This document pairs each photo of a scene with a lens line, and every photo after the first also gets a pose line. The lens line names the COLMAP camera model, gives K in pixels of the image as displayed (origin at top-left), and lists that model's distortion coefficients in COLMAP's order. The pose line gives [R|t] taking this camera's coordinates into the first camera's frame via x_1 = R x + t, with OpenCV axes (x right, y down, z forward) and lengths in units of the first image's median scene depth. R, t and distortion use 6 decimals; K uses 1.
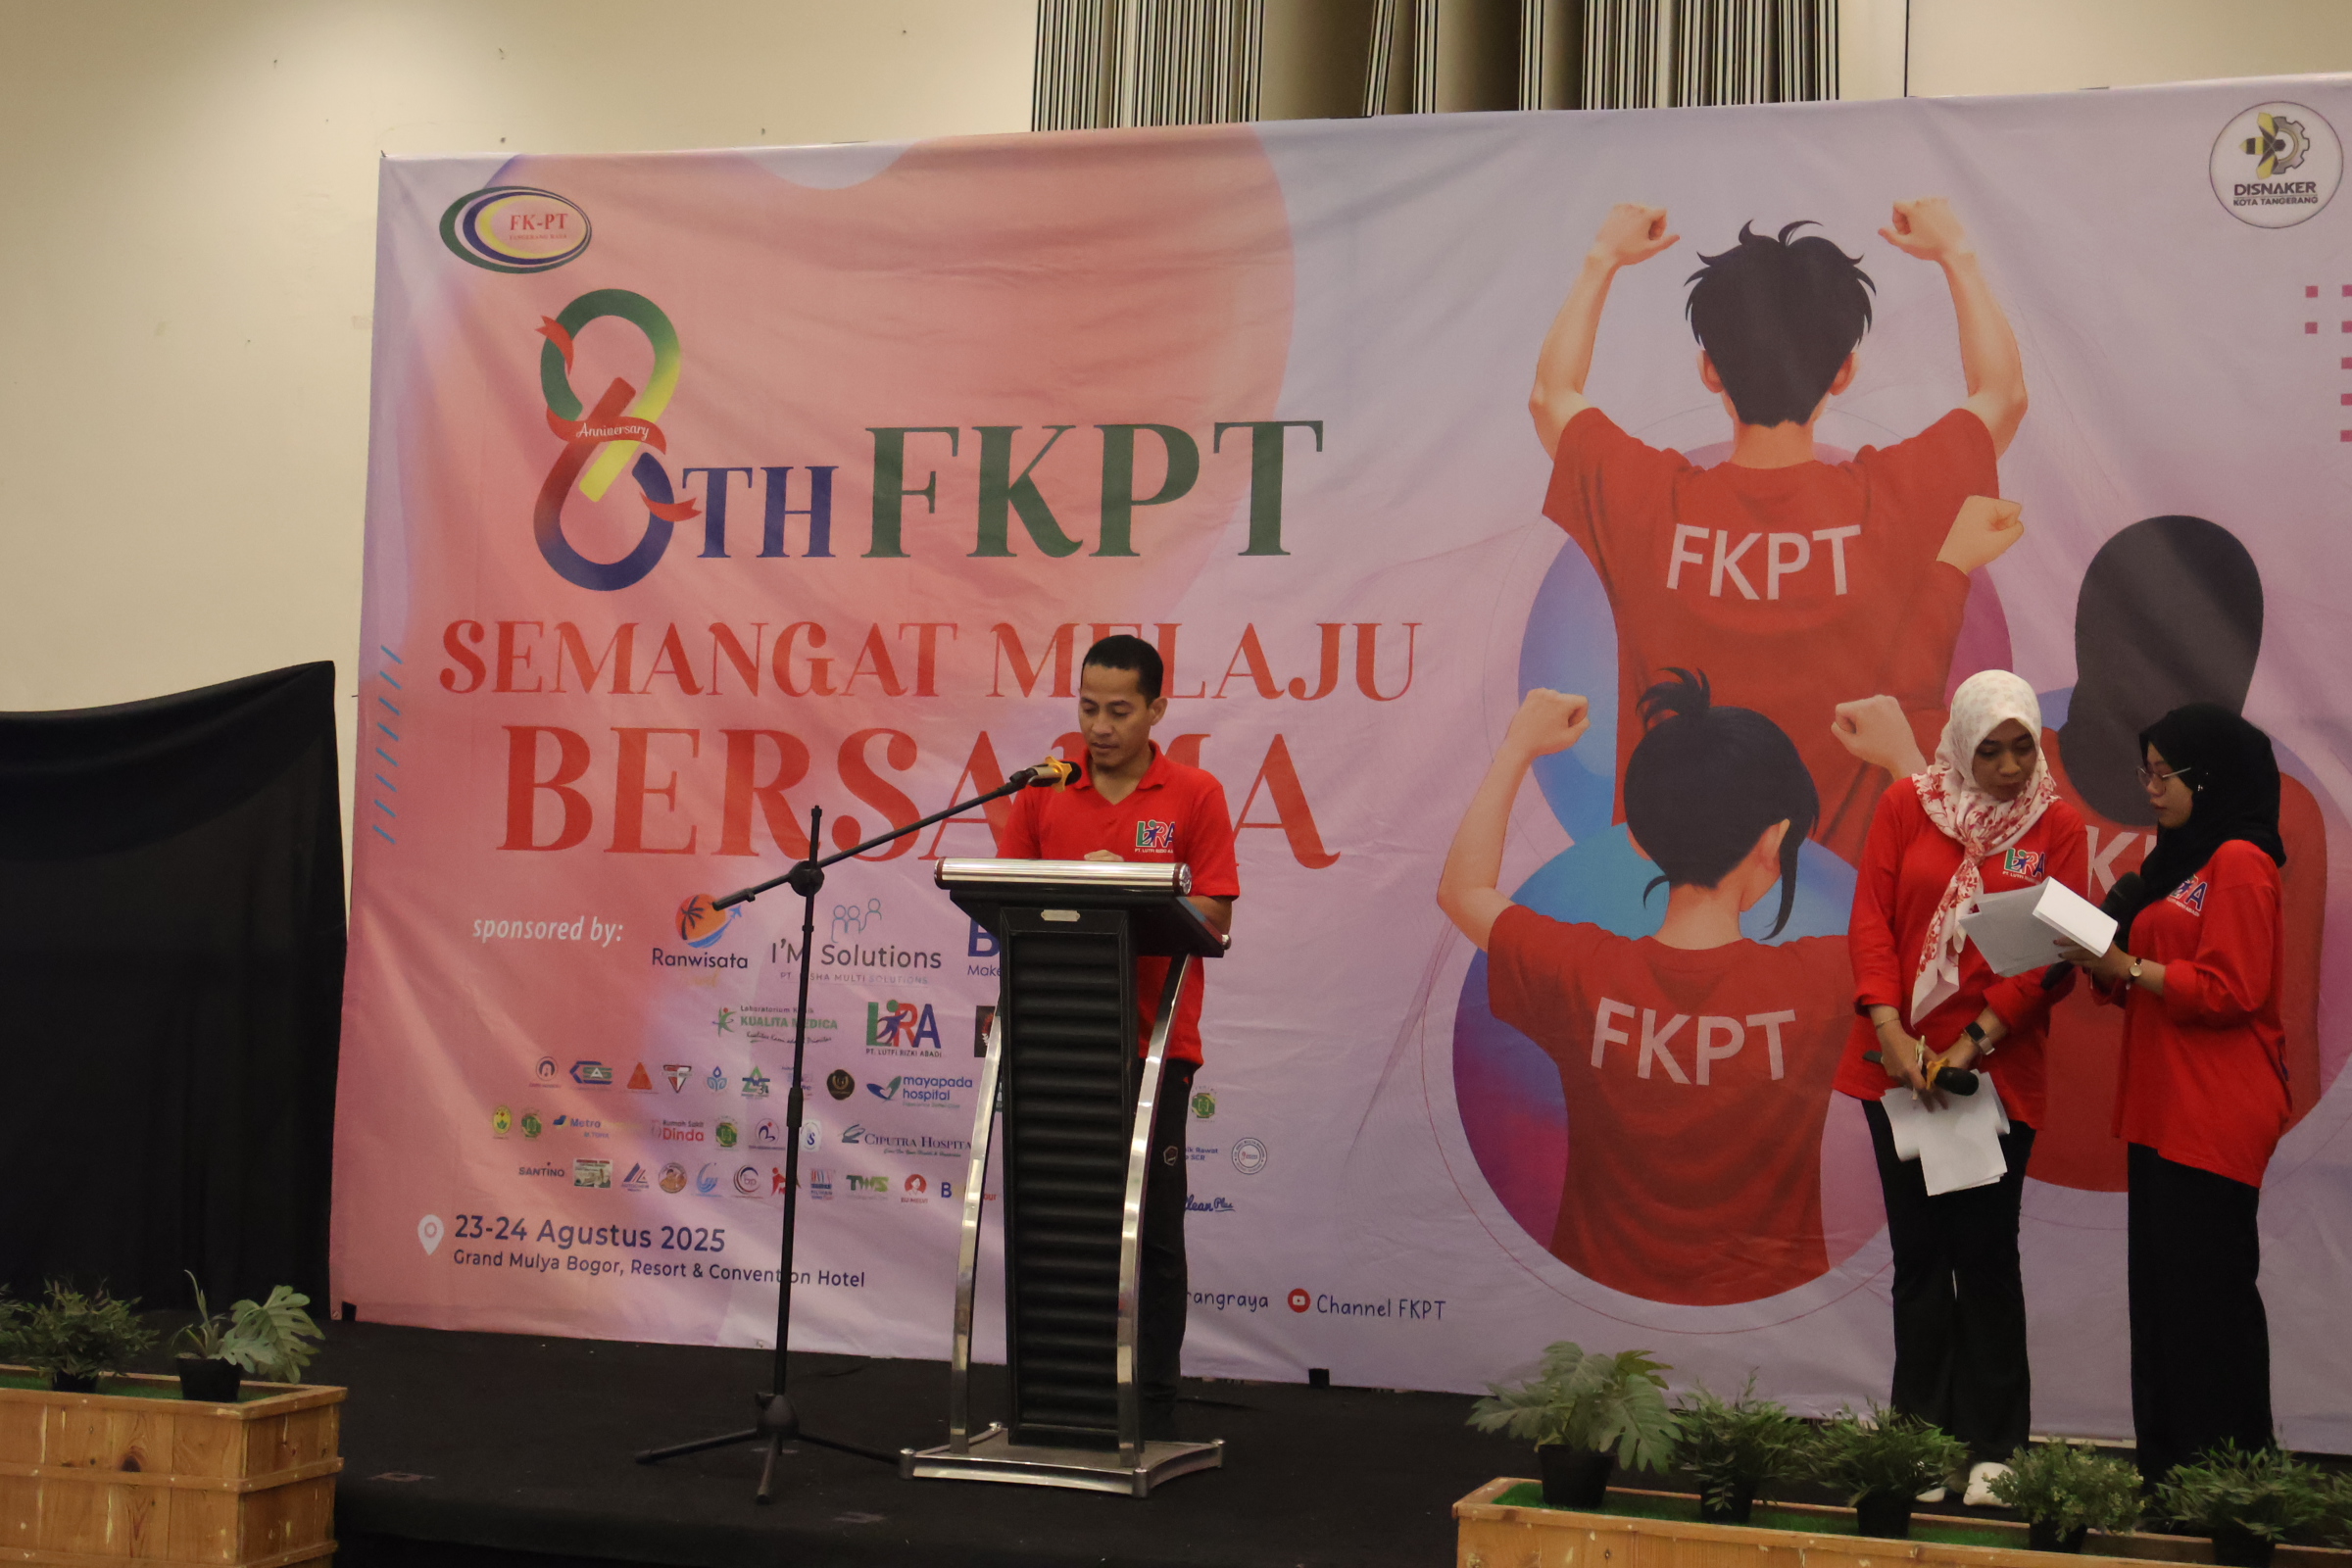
lens RADIAL K [[3564.3, 0, 1180.3], [0, 3564.3, 779.3], [0, 0, 1]] dist [0.001685, 0.000000]
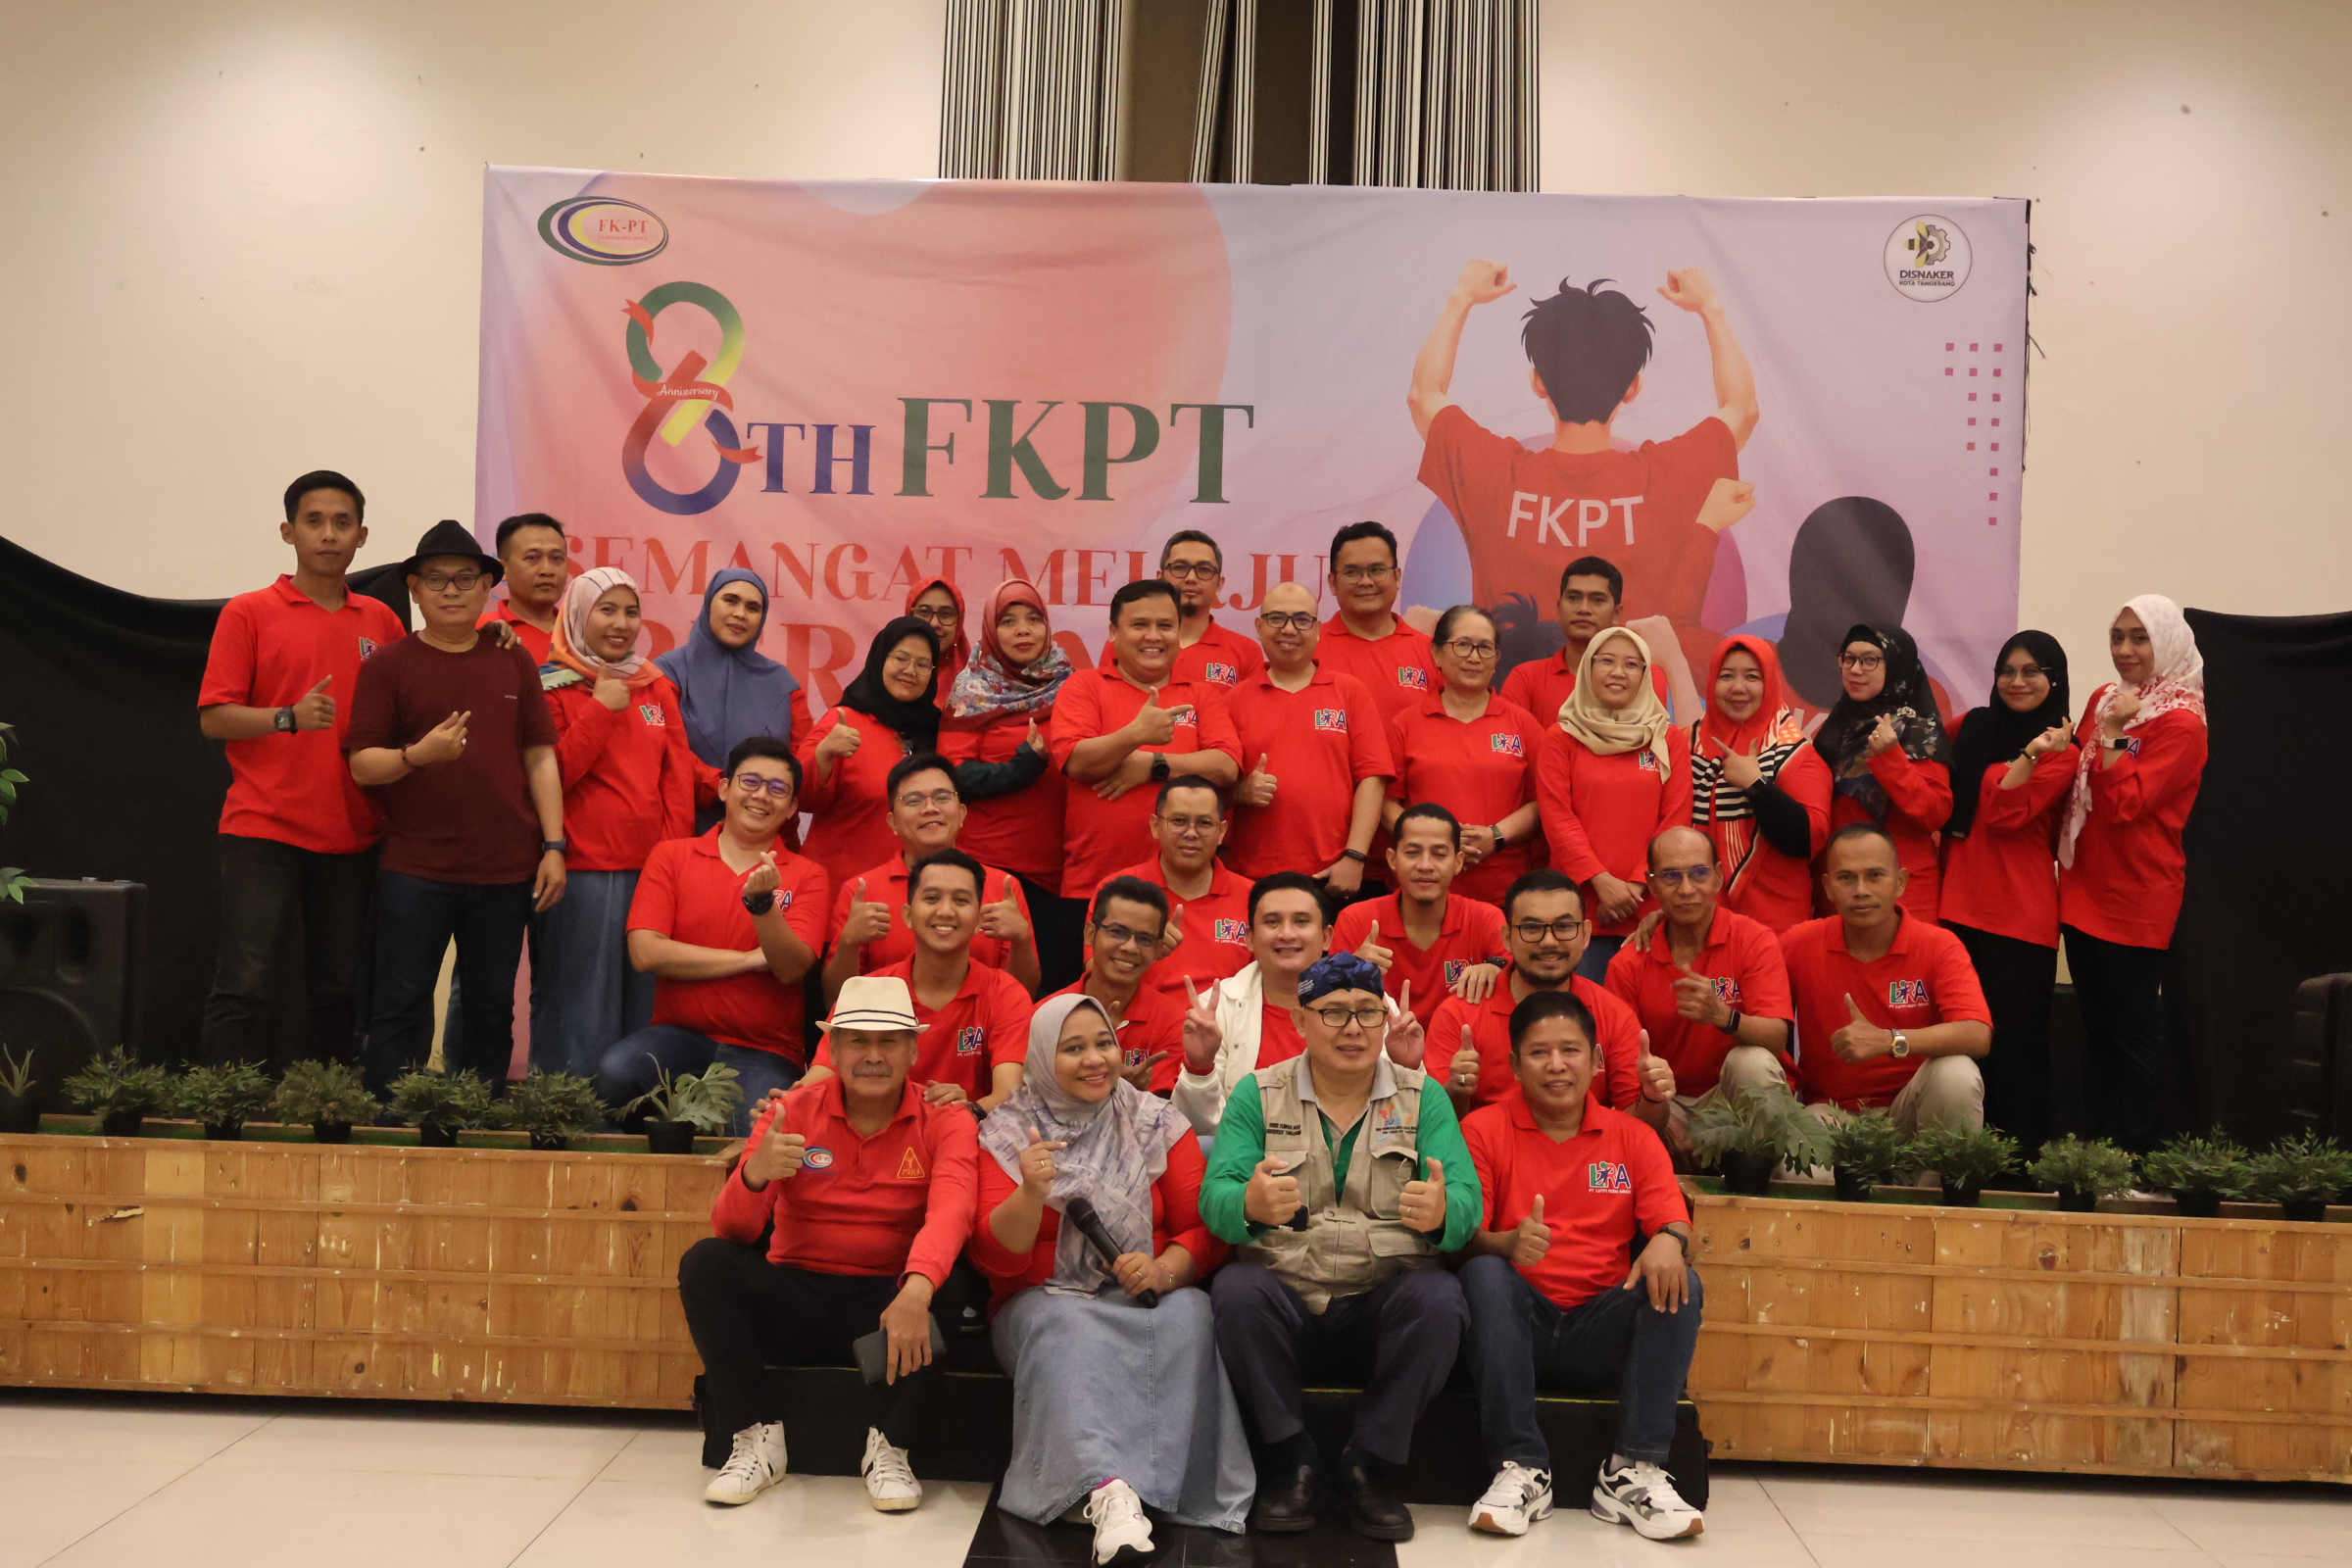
lens RADIAL K [[2564.4, 0, 1172.0], [0, 2564.4, 784.9], [0, 0, 1]] dist [-0.000892, 0.000000]
pose [[0.965861, -0.000757, 0.259061, -0.251207], [-0.013928, 0.998398, 0.054846, -0.009096], [-0.258687, -0.056582, 0.964303, 0.048683]]
